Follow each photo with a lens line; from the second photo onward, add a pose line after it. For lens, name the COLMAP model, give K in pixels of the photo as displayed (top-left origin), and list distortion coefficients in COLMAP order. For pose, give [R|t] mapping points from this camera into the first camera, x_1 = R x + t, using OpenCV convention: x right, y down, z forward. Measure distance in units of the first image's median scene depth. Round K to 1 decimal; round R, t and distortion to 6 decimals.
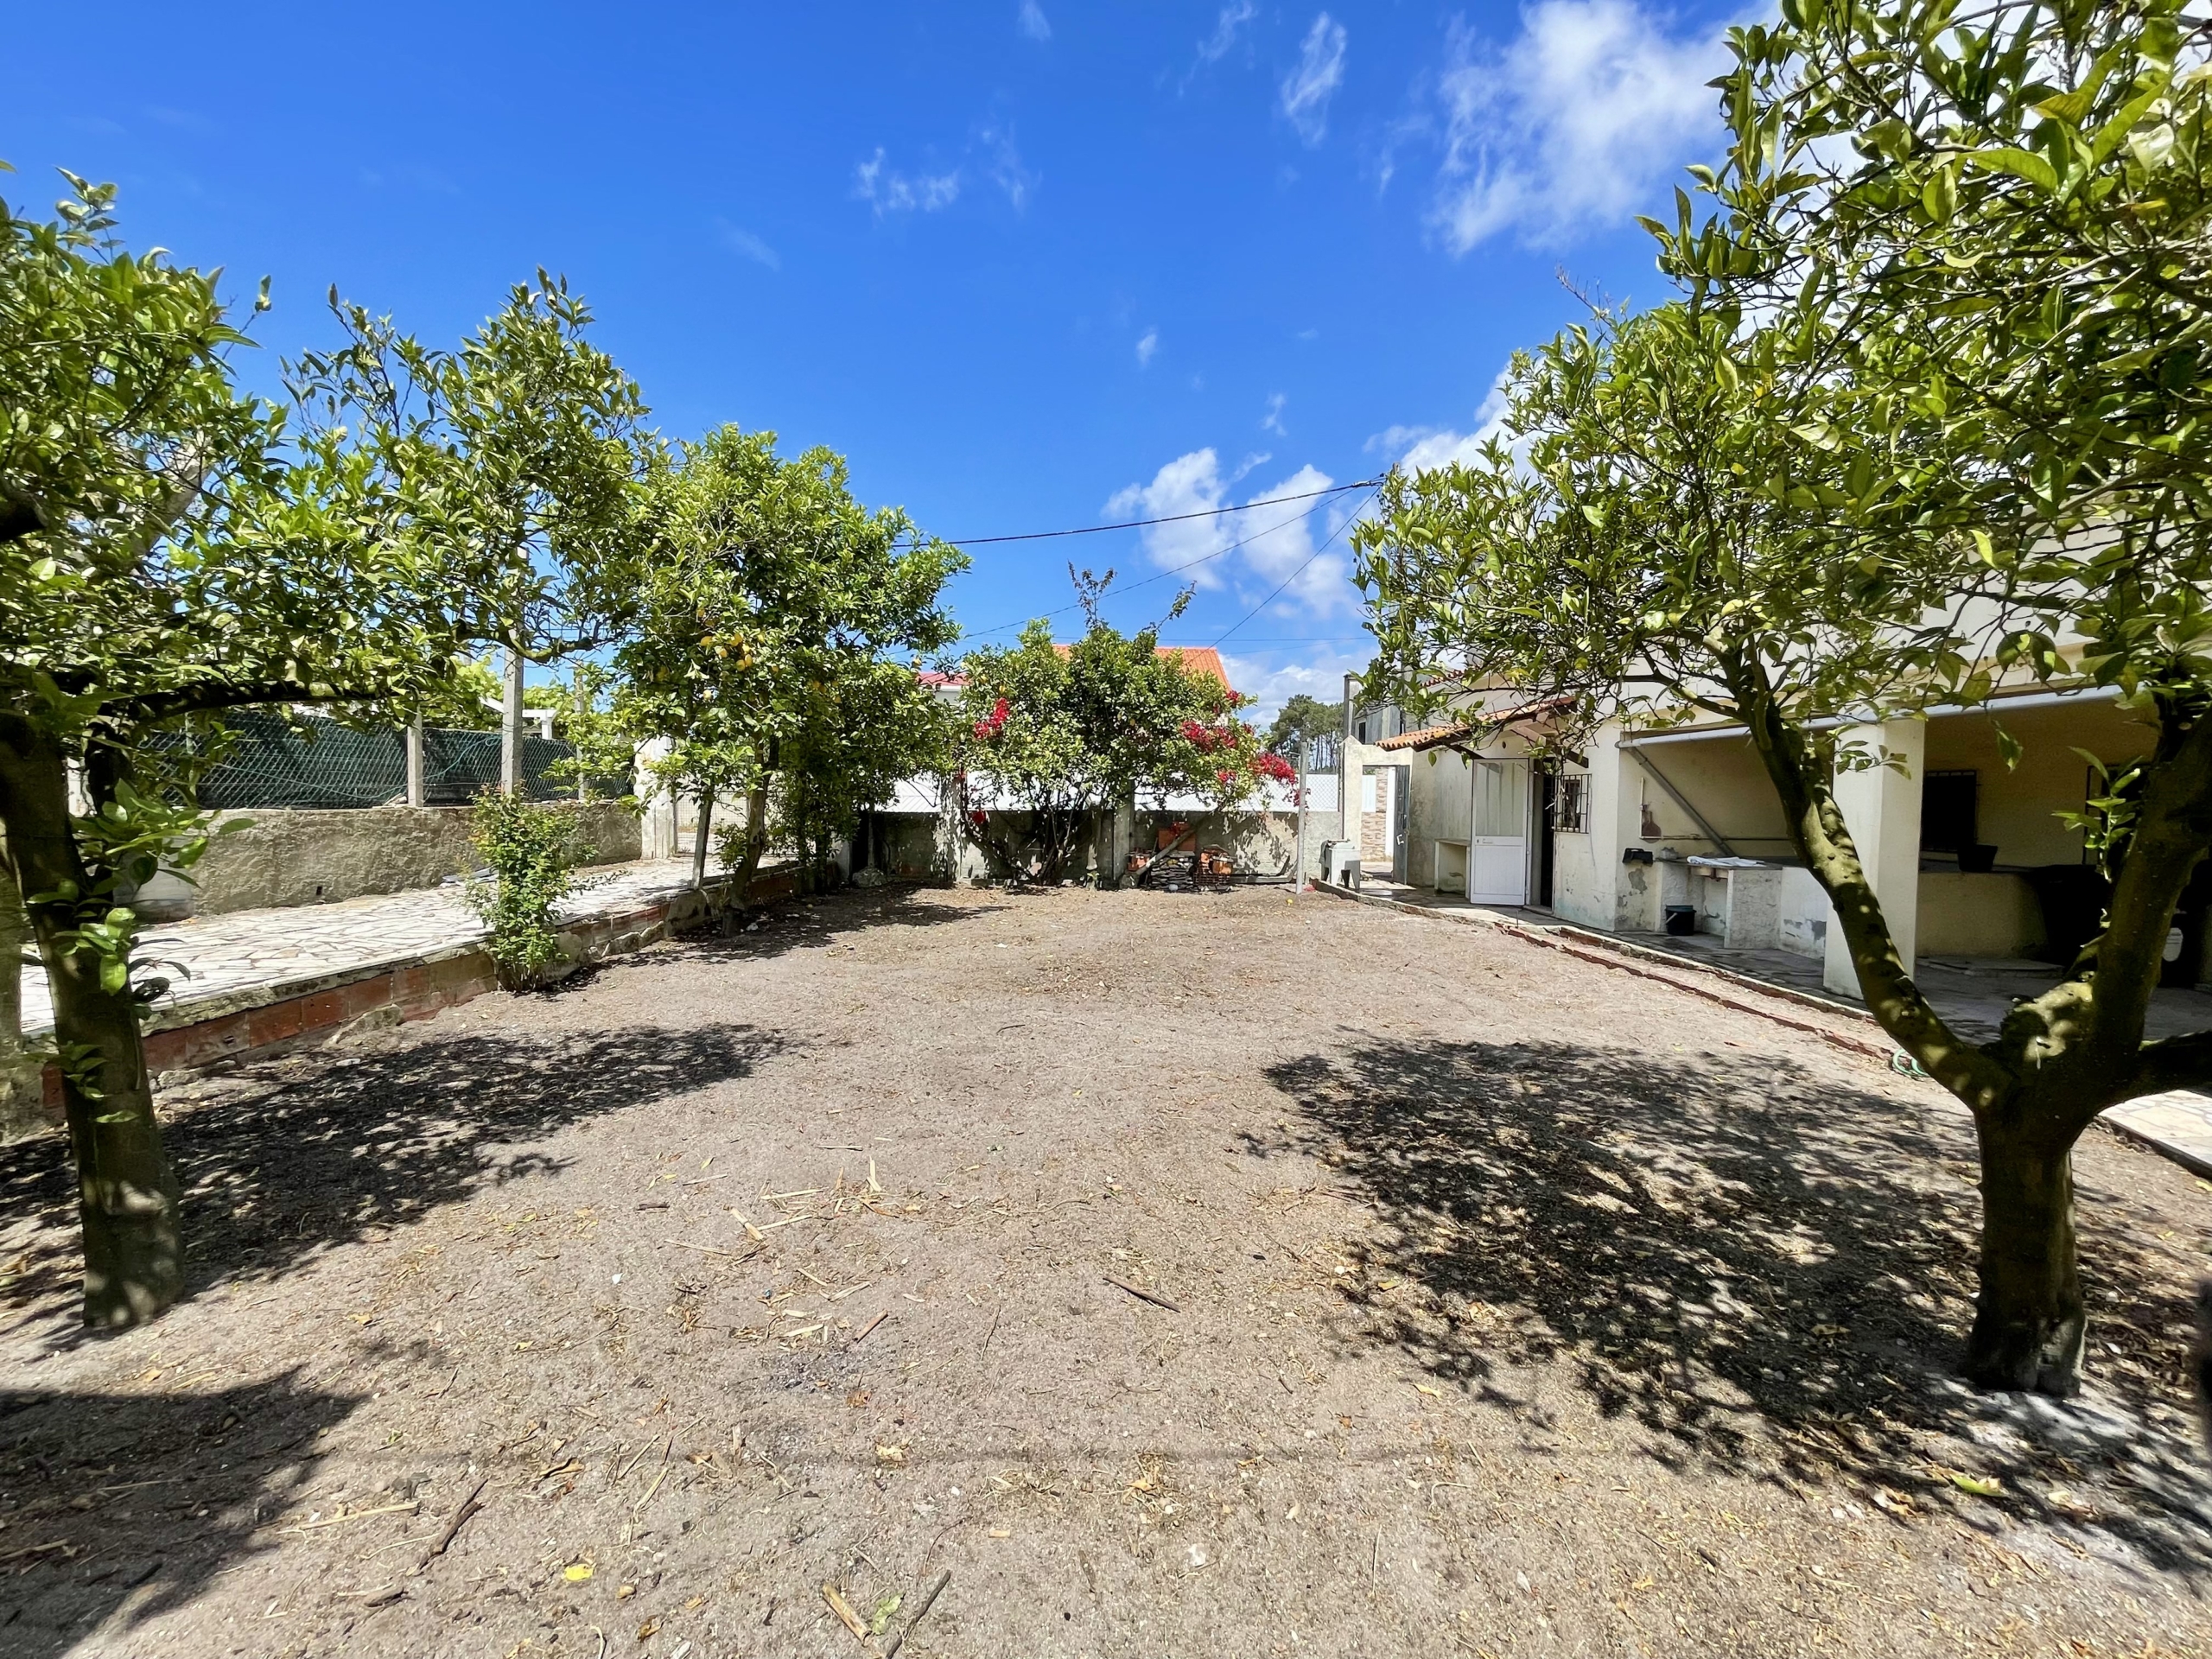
lens RADIAL K [[893.1, 0, 1098.9], [0, 893.1, 836.2], [0, 0, 1]] dist [0.002688, 0.000334]
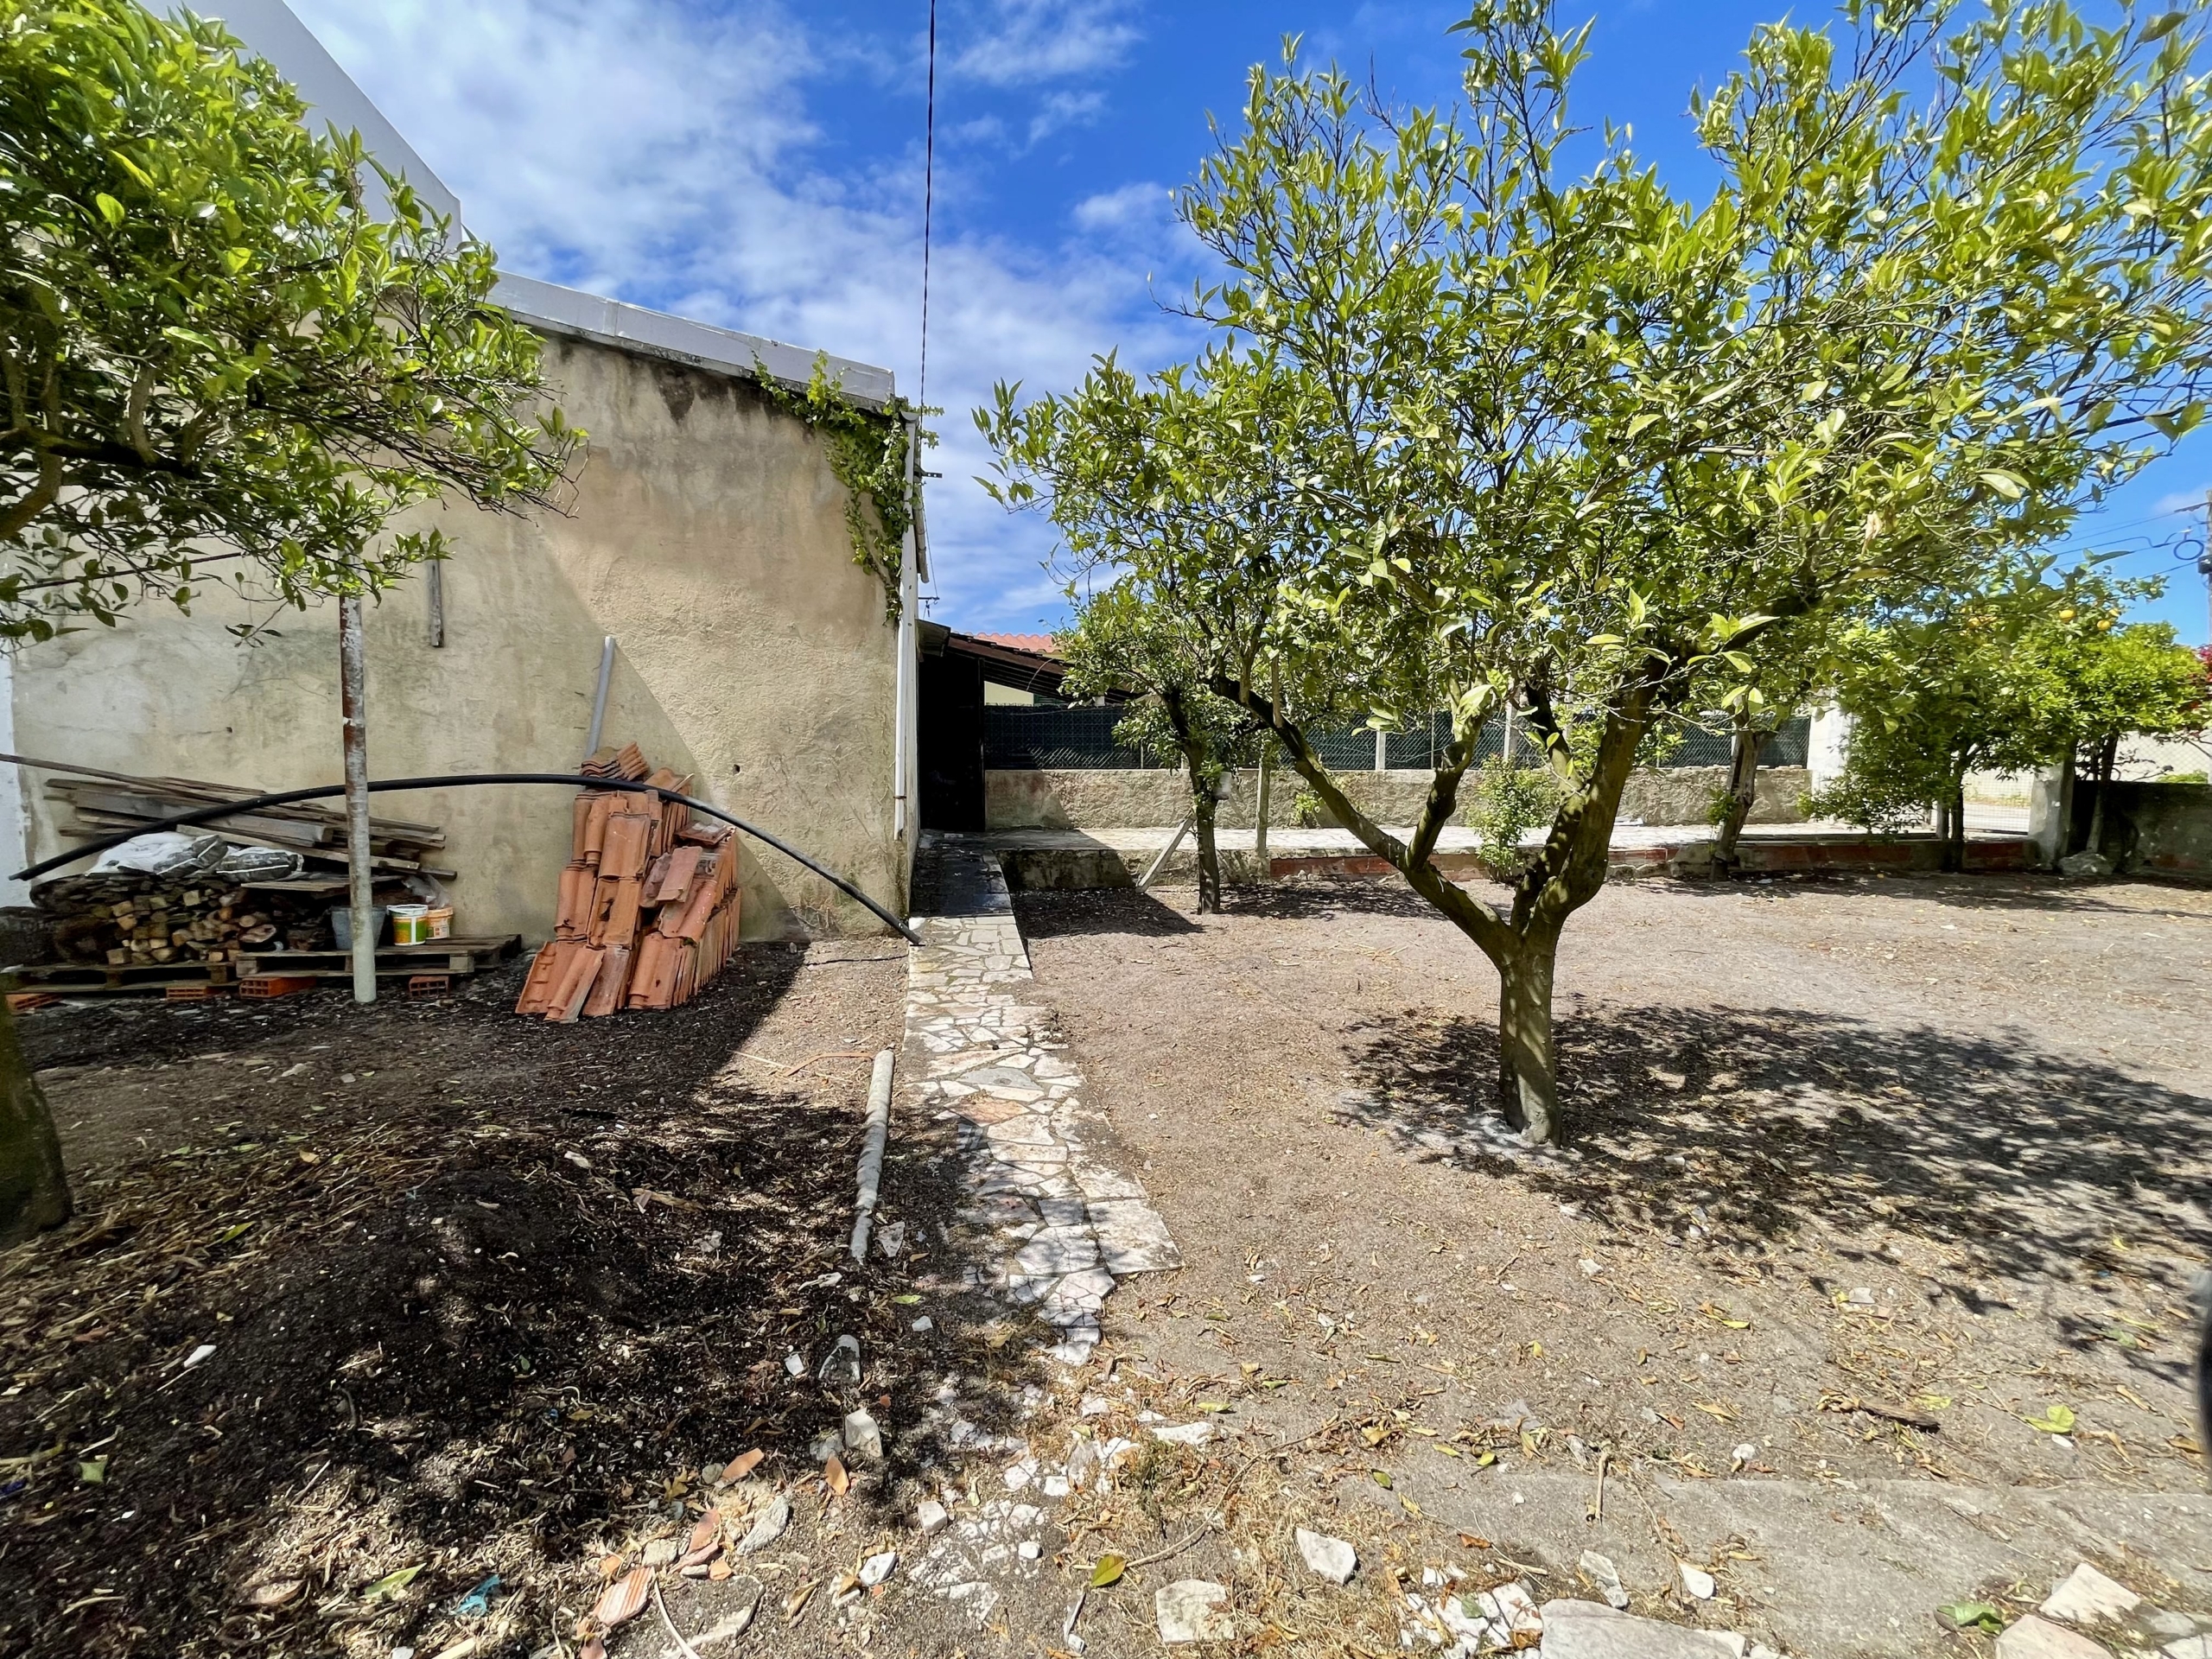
lens RADIAL K [[891.9, 0, 1099.0], [0, 891.9, 837.7], [0, 0, 1]] dist [-0.000725, 0.000241]
pose [[0.178410, 0.082617, -0.980482, 0.356913], [-0.045864, 0.996084, 0.075586, 0.003807], [0.982887, 0.031484, 0.181500, -0.004355]]
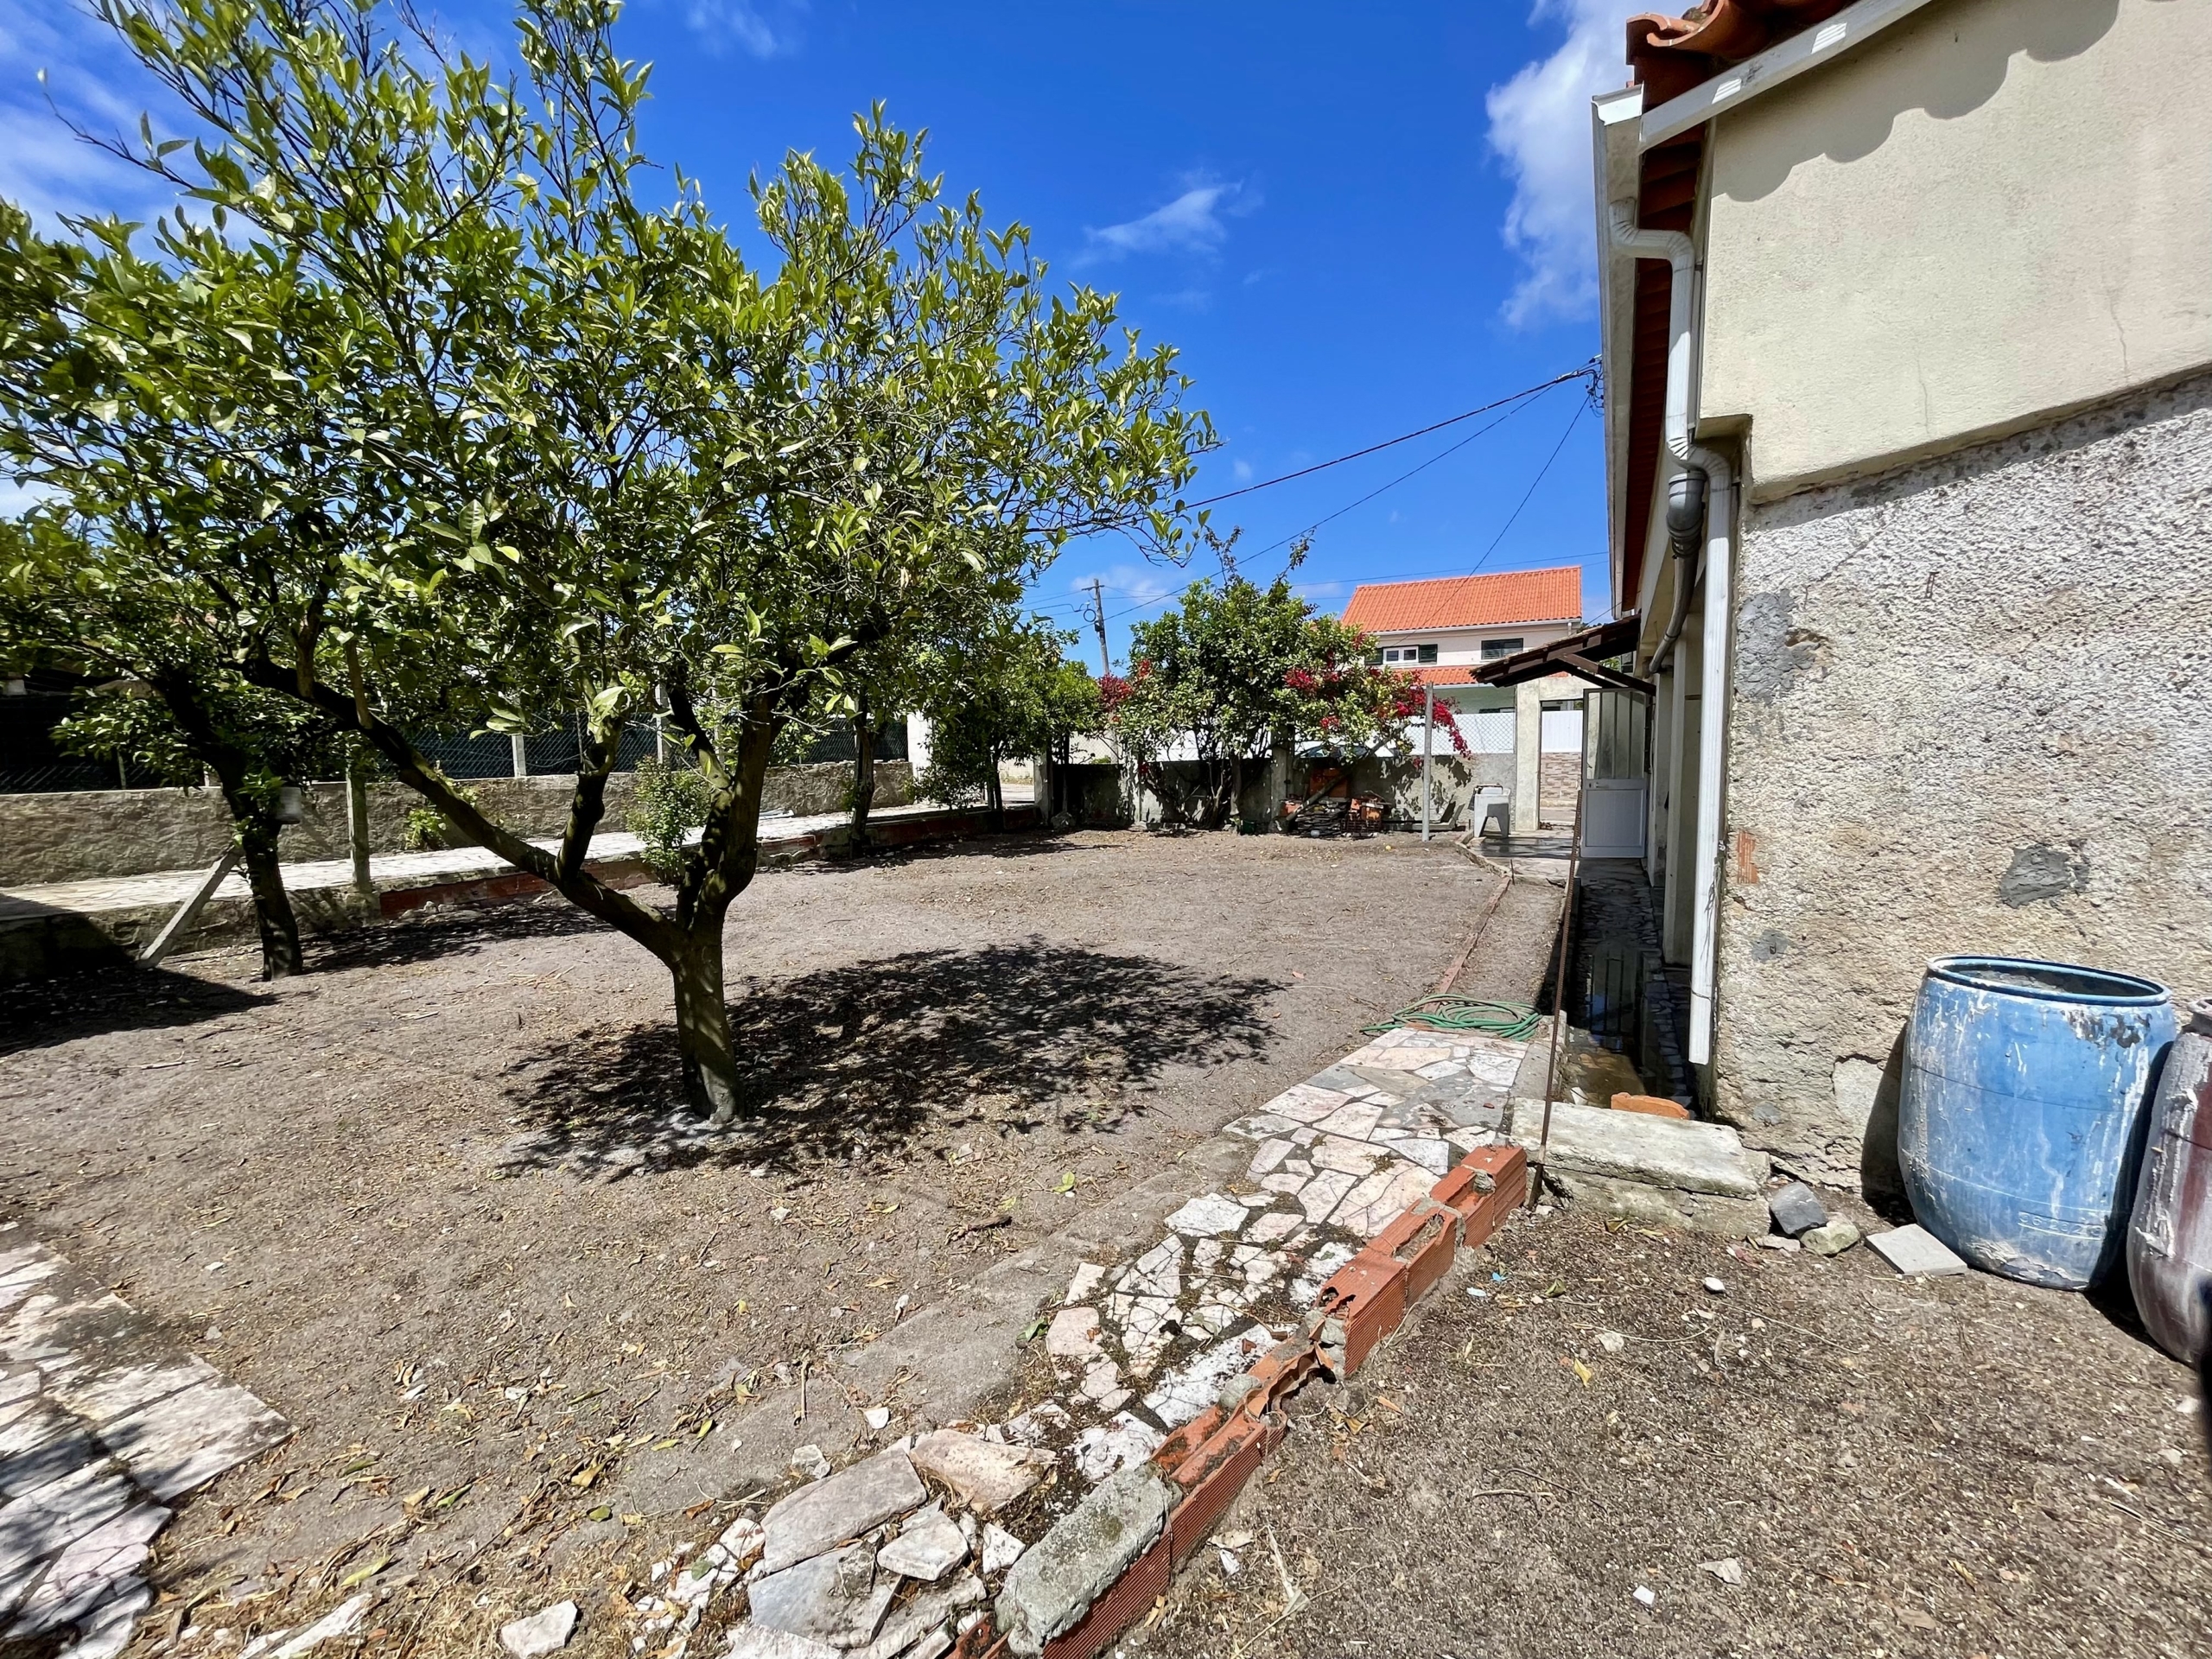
lens RADIAL K [[891.9, 0, 1099.0], [0, 891.9, 837.7], [0, 0, 1]] dist [-0.000725, 0.000241]
pose [[0.870657, 0.022055, -0.491397, 0.363863], [0.006523, 0.998389, 0.056367, 0.003908], [0.491848, -0.052281, 0.869110, -0.006058]]
